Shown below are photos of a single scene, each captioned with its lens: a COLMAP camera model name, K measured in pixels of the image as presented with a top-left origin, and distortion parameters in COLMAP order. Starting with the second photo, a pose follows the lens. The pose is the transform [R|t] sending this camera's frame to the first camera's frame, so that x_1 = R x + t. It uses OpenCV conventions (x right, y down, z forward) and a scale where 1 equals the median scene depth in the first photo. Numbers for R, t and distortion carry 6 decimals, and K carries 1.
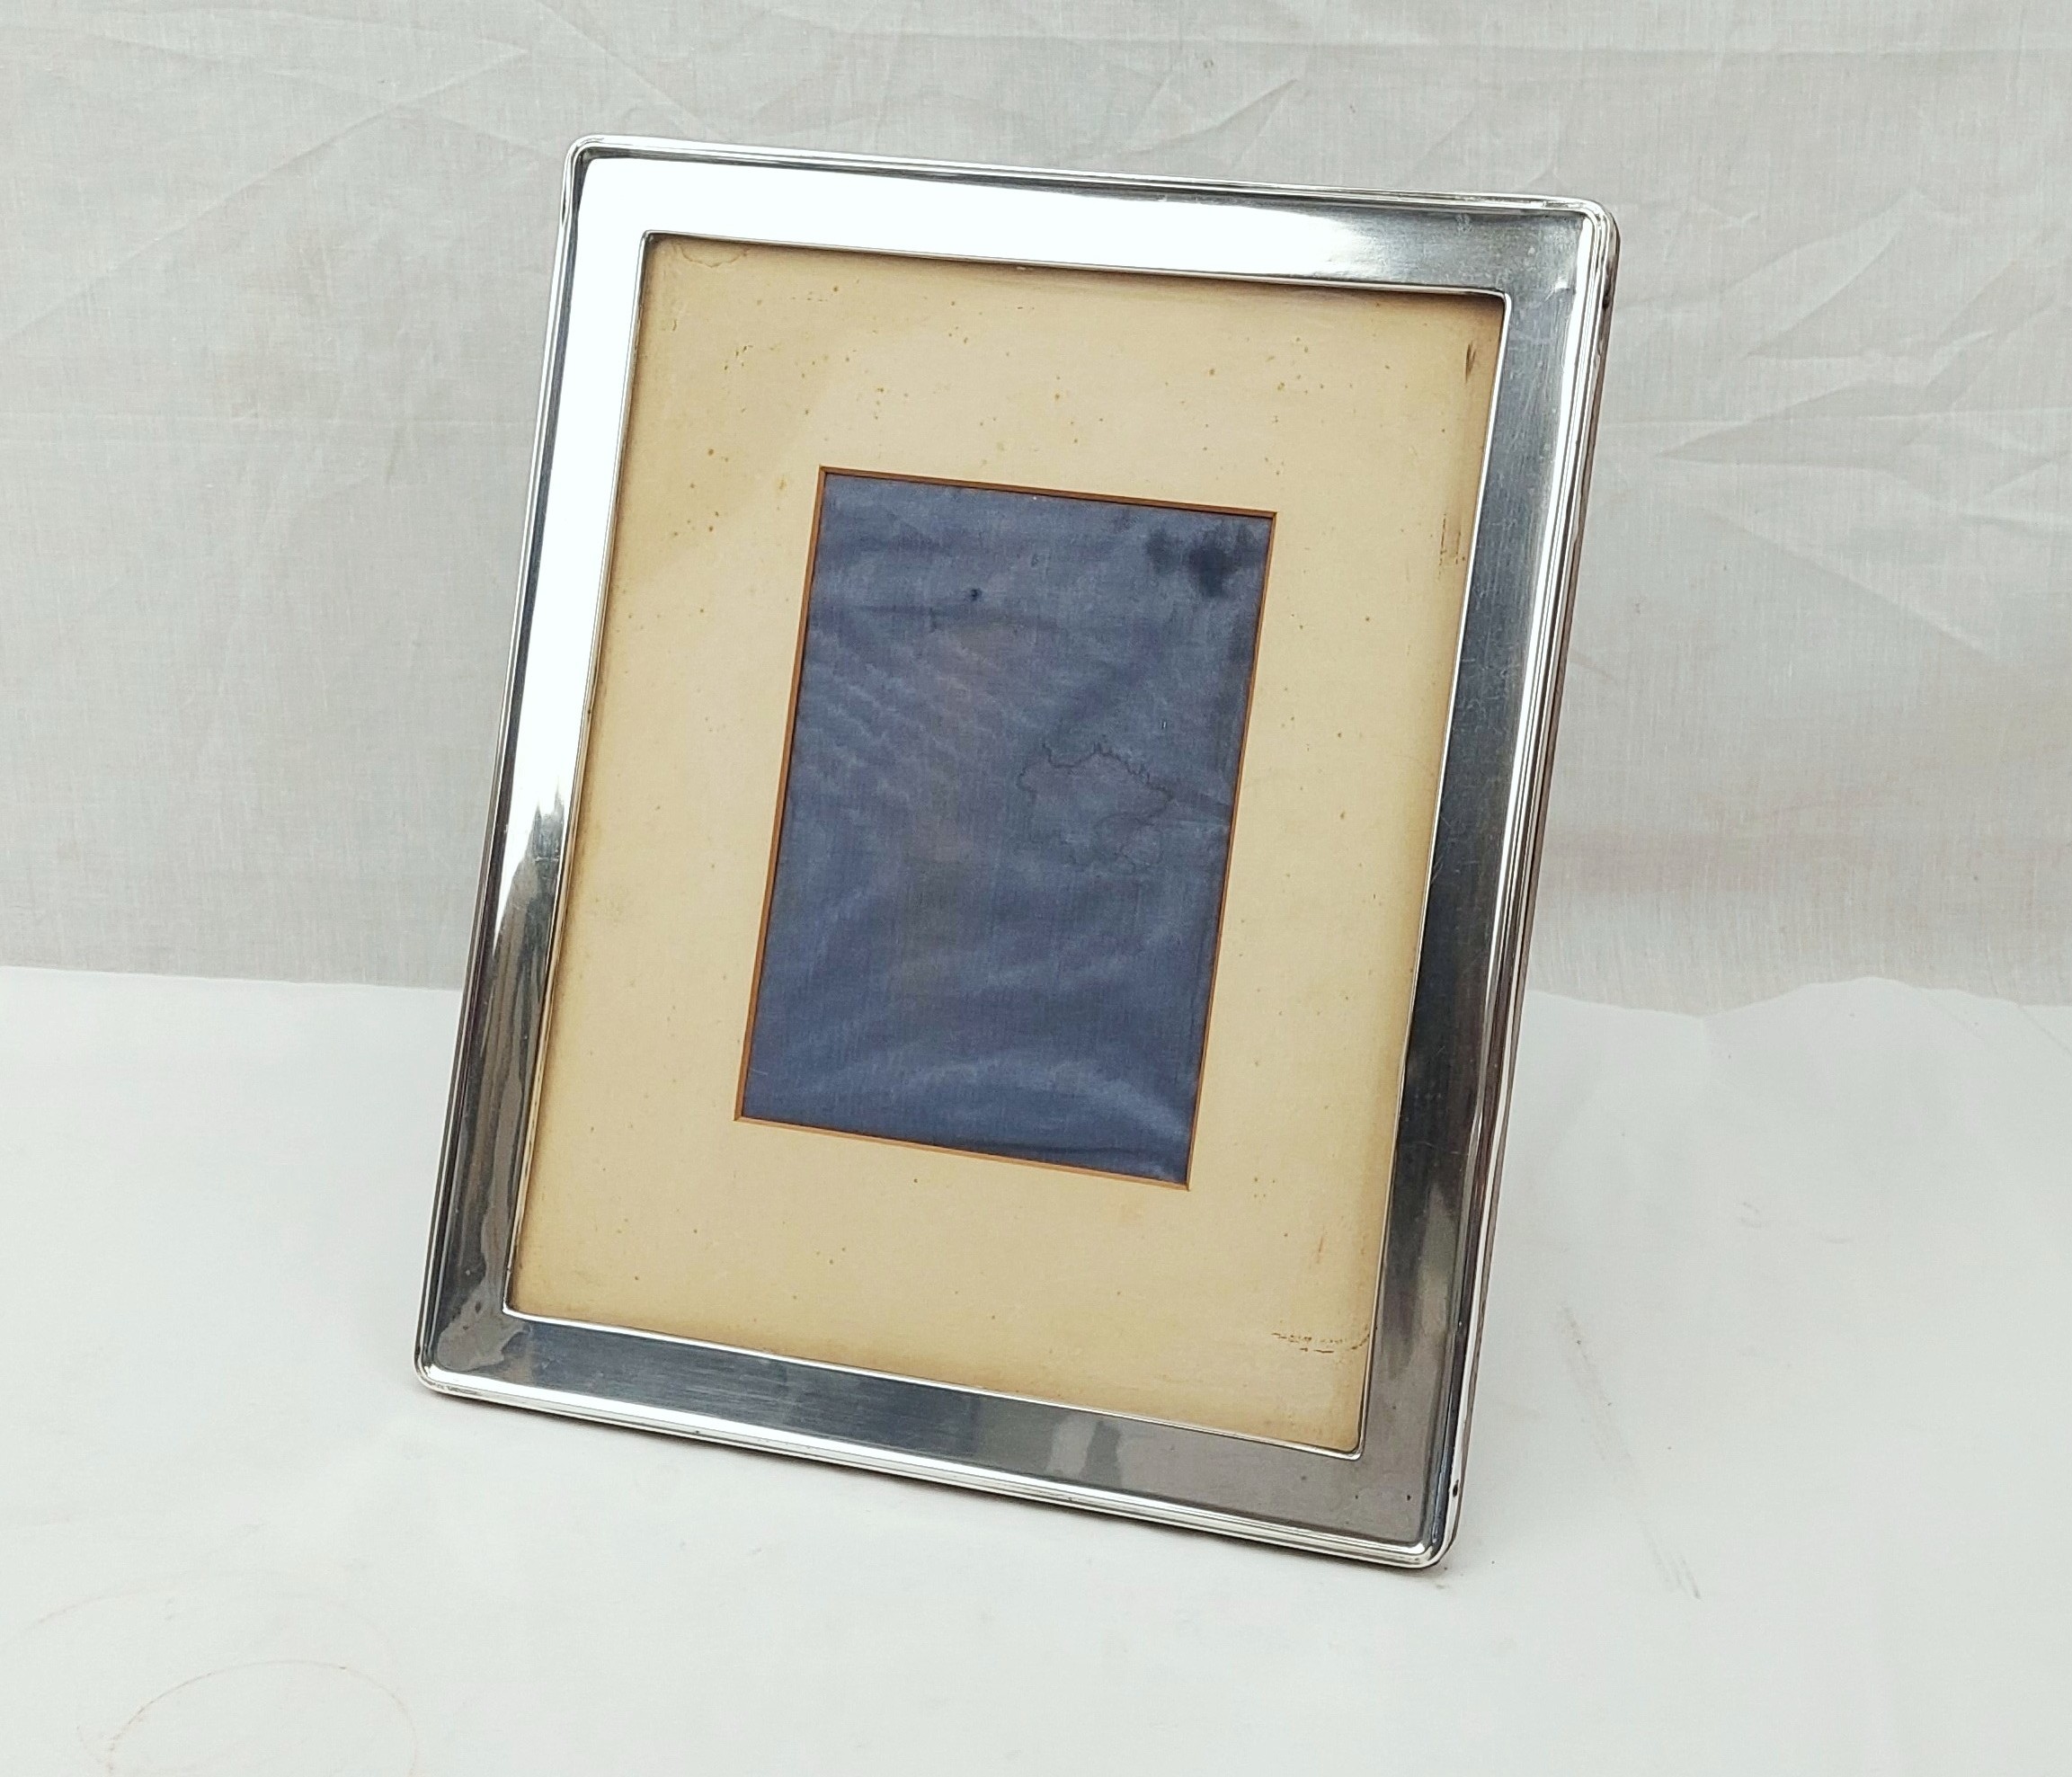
lens RADIAL K [[2843.7, 0, 1040.9], [0, 2843.7, 934.0], [0, 0, 1]] dist [0.107555, -0.098615]
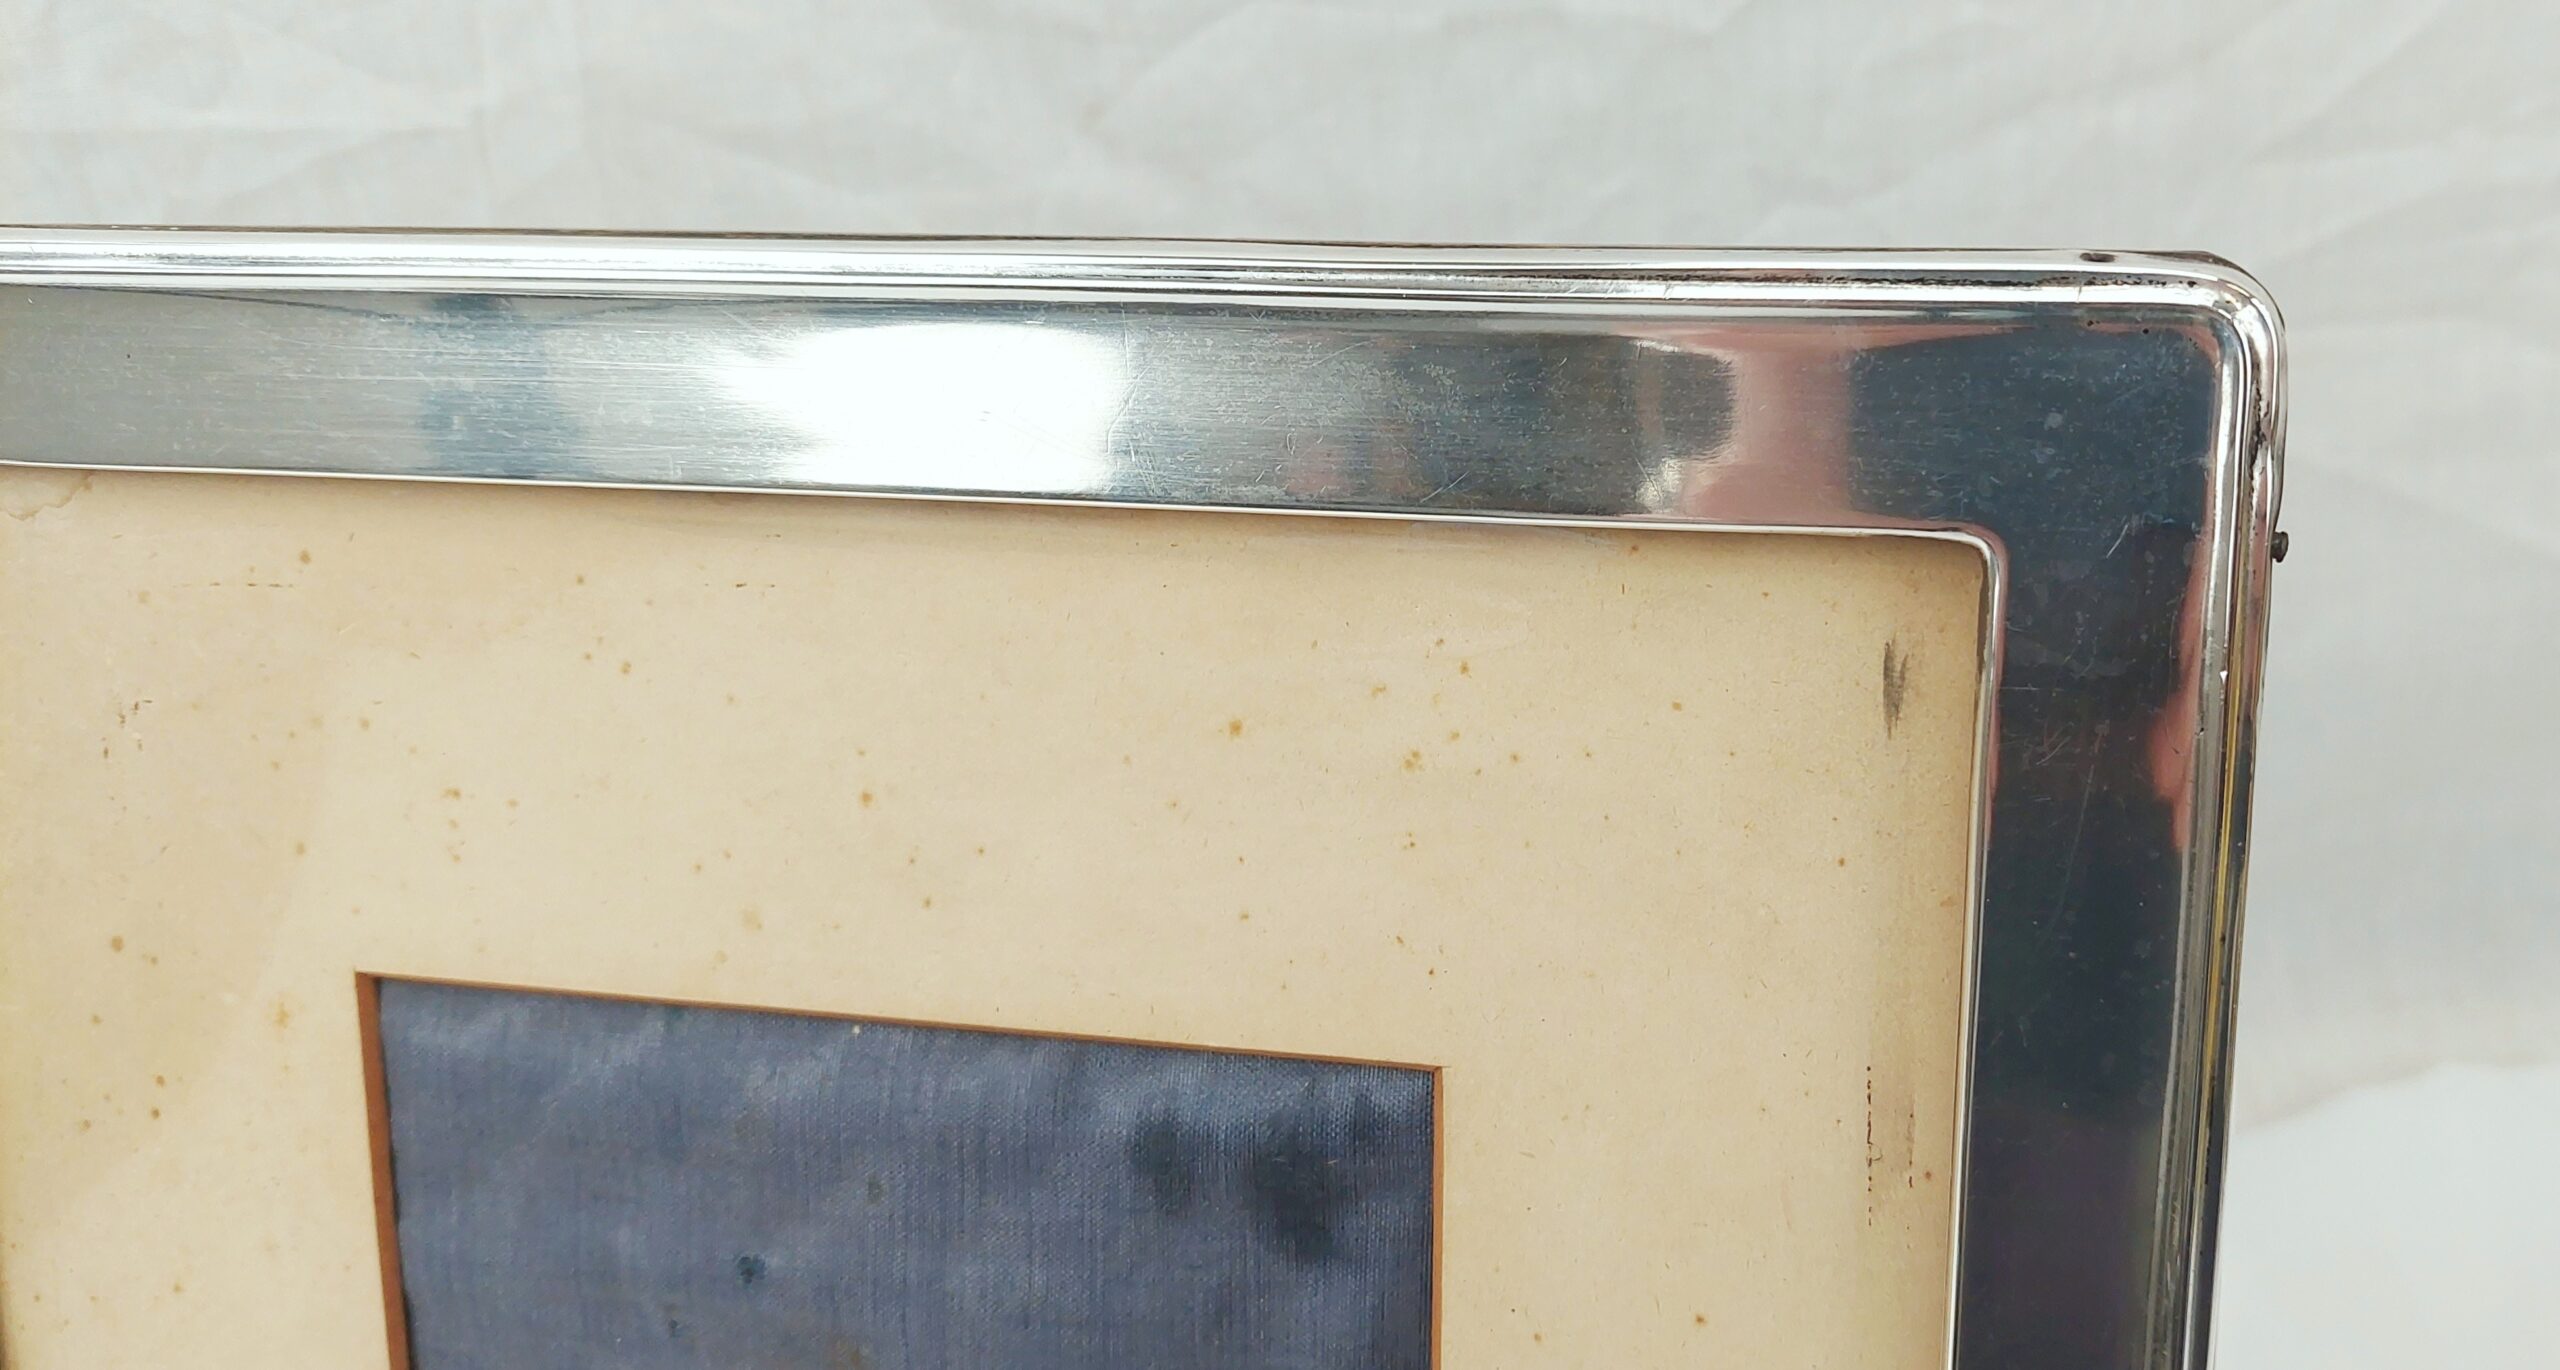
lens RADIAL K [[2355.4, 0, 1423.1], [0, 2355.4, 685.9], [0, 0, 1]] dist [0.008763, -0.094202]
pose [[0.990032, -0.136444, 0.034914, 0.073743], [0.127308, 0.973002, 0.192510, -0.255368], [-0.060238, -0.186146, 0.980674, 0.666059]]
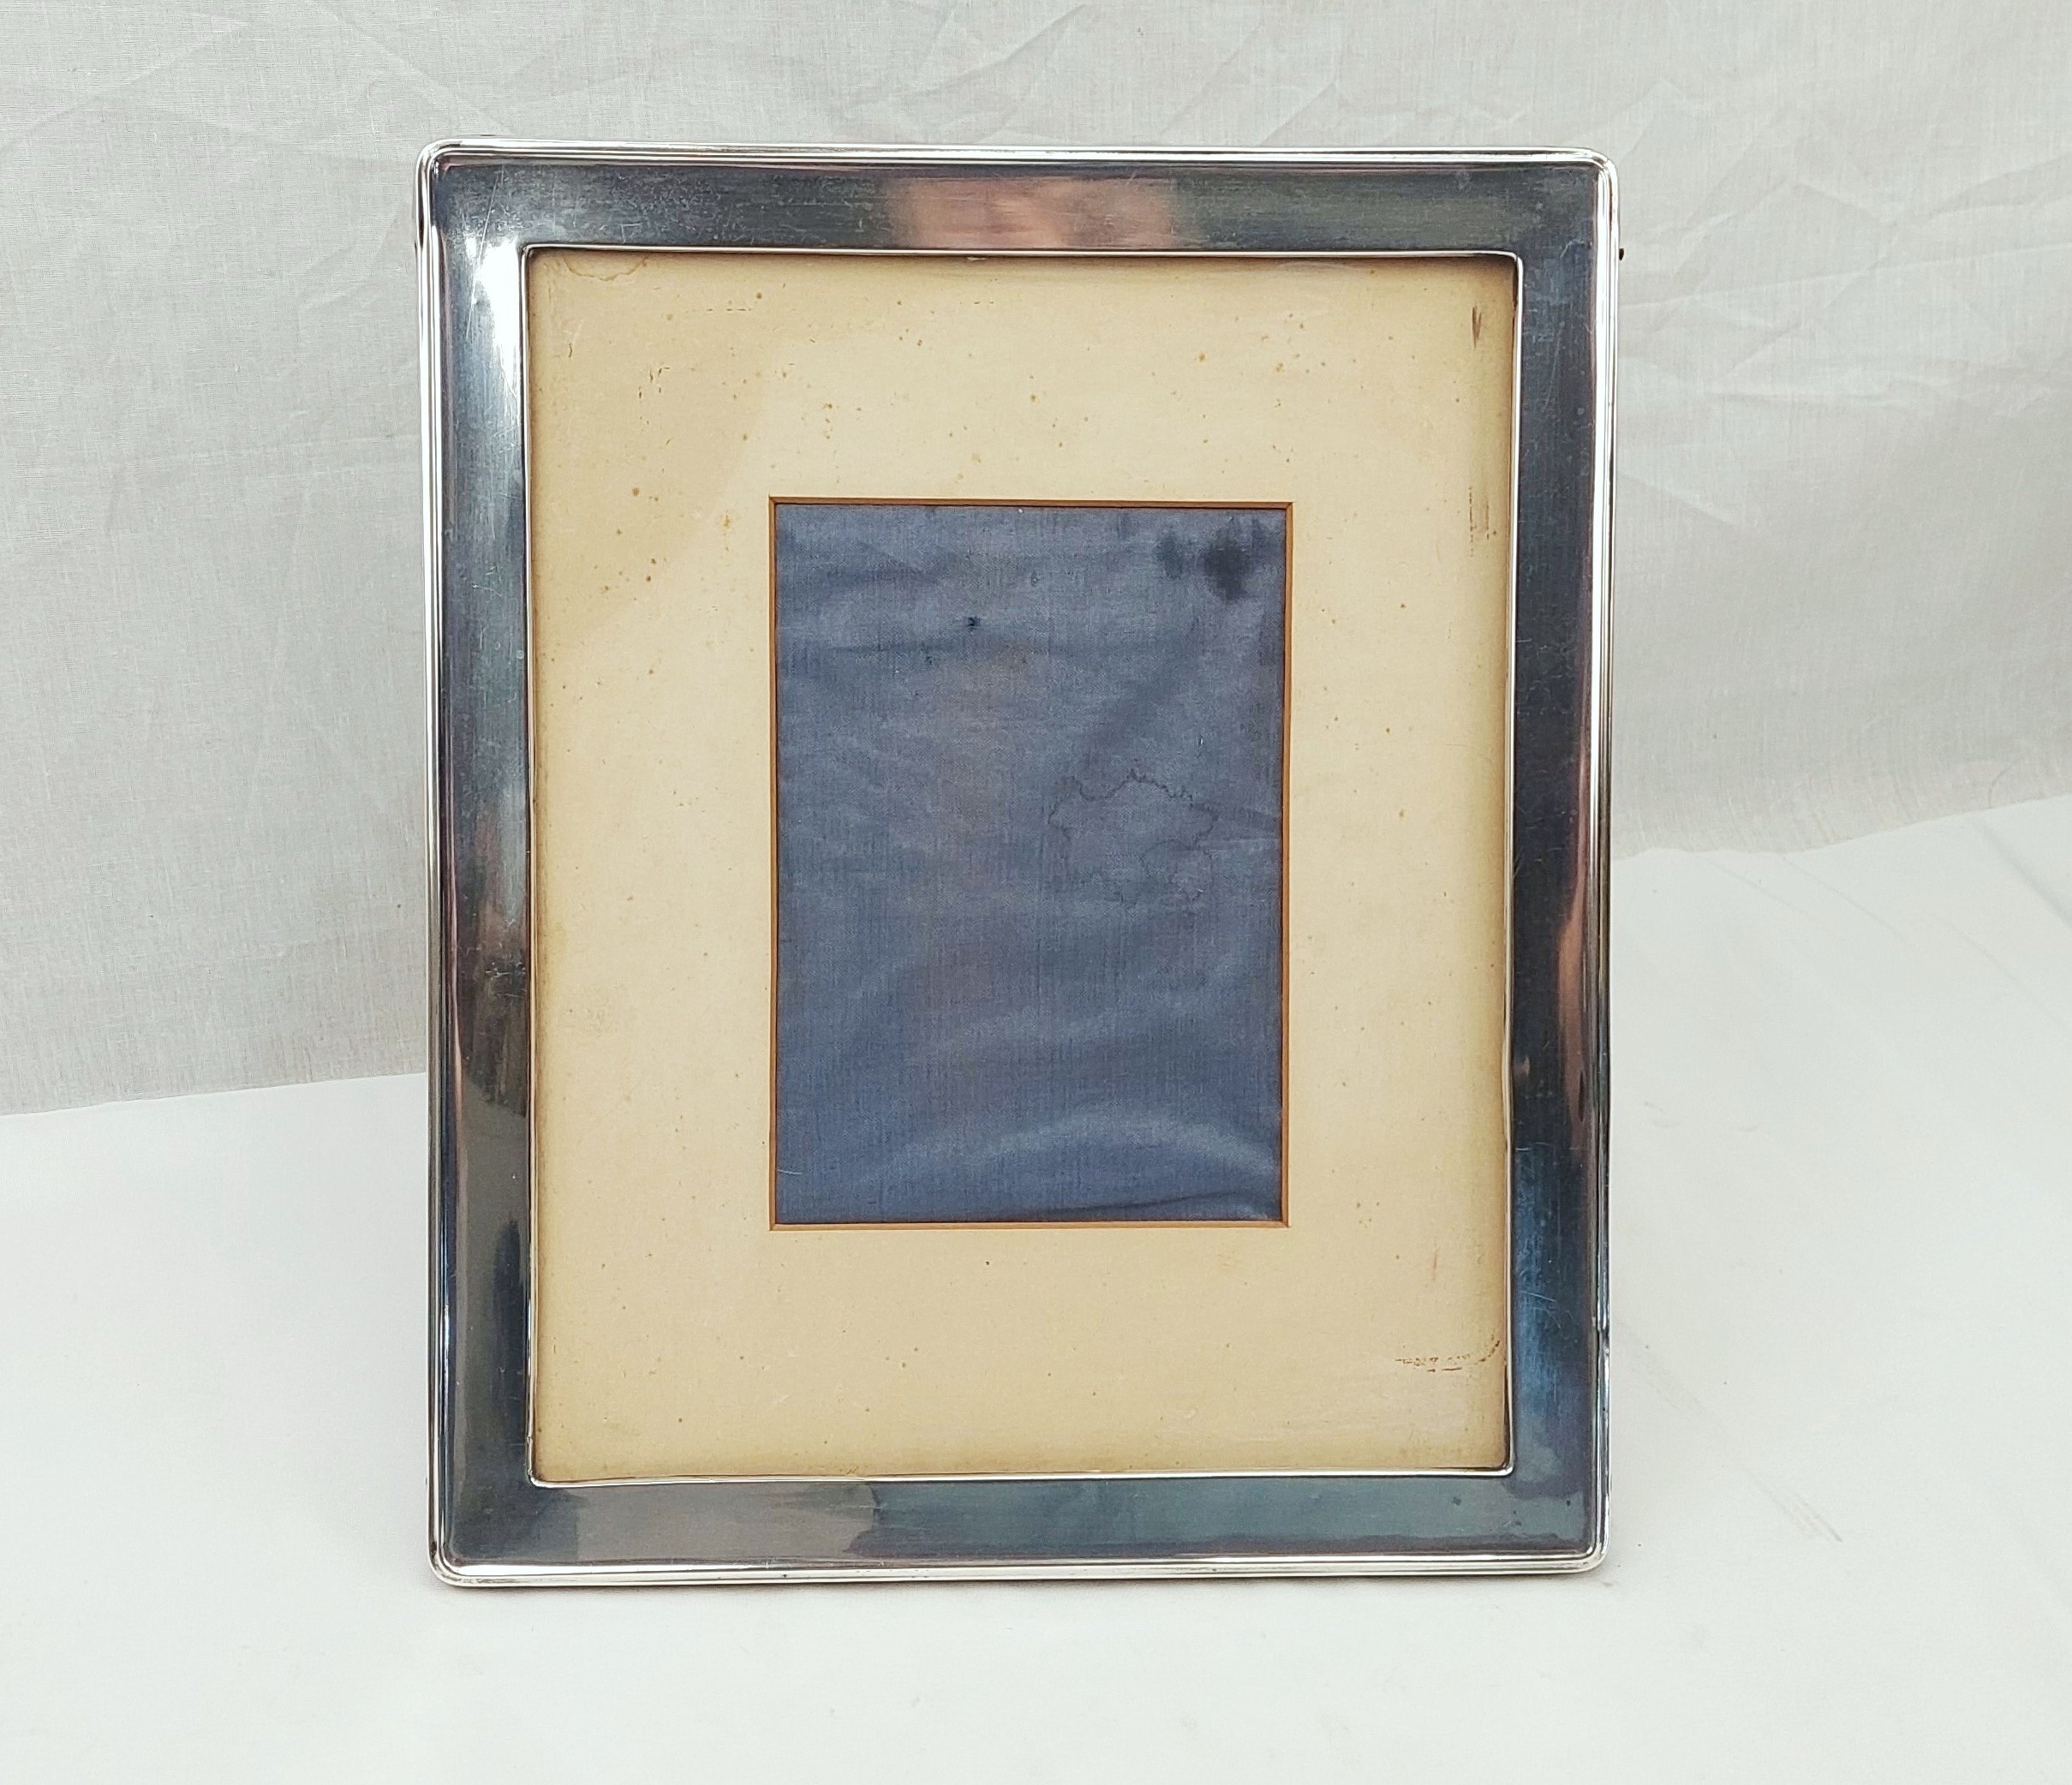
lens RADIAL K [[2778.8, 0, 1036.0], [0, 2778.8, 892.5], [0, 0, 1]] dist [0.082951, -0.006479]
pose [[0.950594, -0.145444, 0.274258, -0.258547], [0.128478, 0.988565, 0.078942, -0.100927], [-0.282604, -0.039806, 0.958410, 0.137546]]
